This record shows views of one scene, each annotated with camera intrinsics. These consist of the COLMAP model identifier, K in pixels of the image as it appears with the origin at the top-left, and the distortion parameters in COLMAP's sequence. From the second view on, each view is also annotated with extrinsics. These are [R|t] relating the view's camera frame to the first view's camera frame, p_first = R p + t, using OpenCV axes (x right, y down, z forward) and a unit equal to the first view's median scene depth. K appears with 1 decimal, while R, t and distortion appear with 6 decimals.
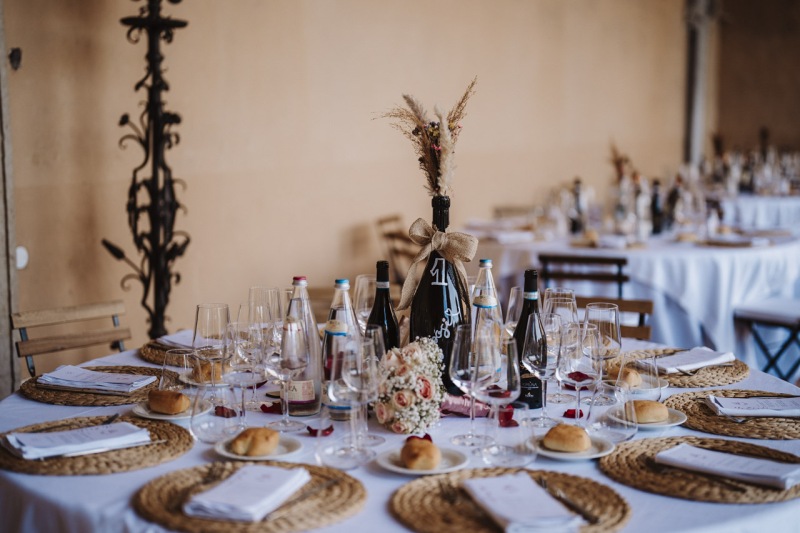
lens RADIAL K [[883.6, 0, 400.0], [0, 883.6, 266.5], [0, 0, 1]] dist [-0.004377, -0.000309]
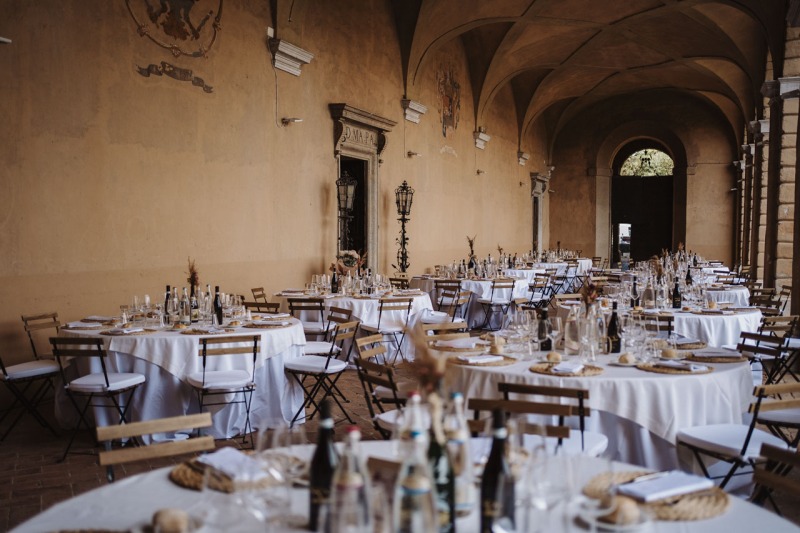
lens RADIAL K [[822.7, 0, 400.0], [0, 822.7, 266.5], [0, 0, 1]] dist [-0.014892, 0.009882]
pose [[0.995518, -0.001419, 0.094558, -0.712597], [0.013149, 0.992251, -0.123550, 0.530546], [-0.093650, 0.124240, 0.987823, -3.375363]]
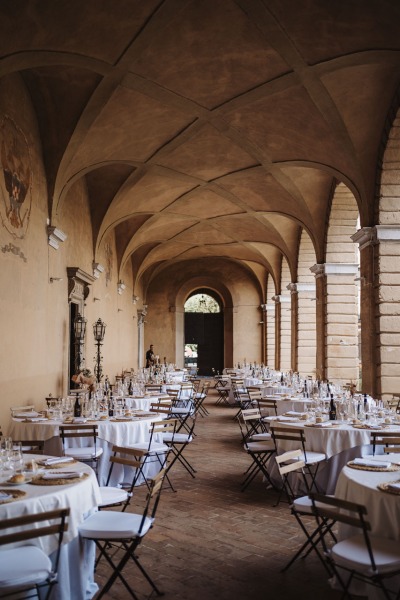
lens RADIAL K [[617.0, 0, 200.0], [0, 617.0, 300.0], [0, 0, 1]] dist [-0.014892, 0.009882]
pose [[0.895681, 0.035206, 0.443300, -1.737697], [0.072389, 0.972022, -0.223456, 0.541420], [-0.438765, 0.232236, 0.868074, -3.711833]]
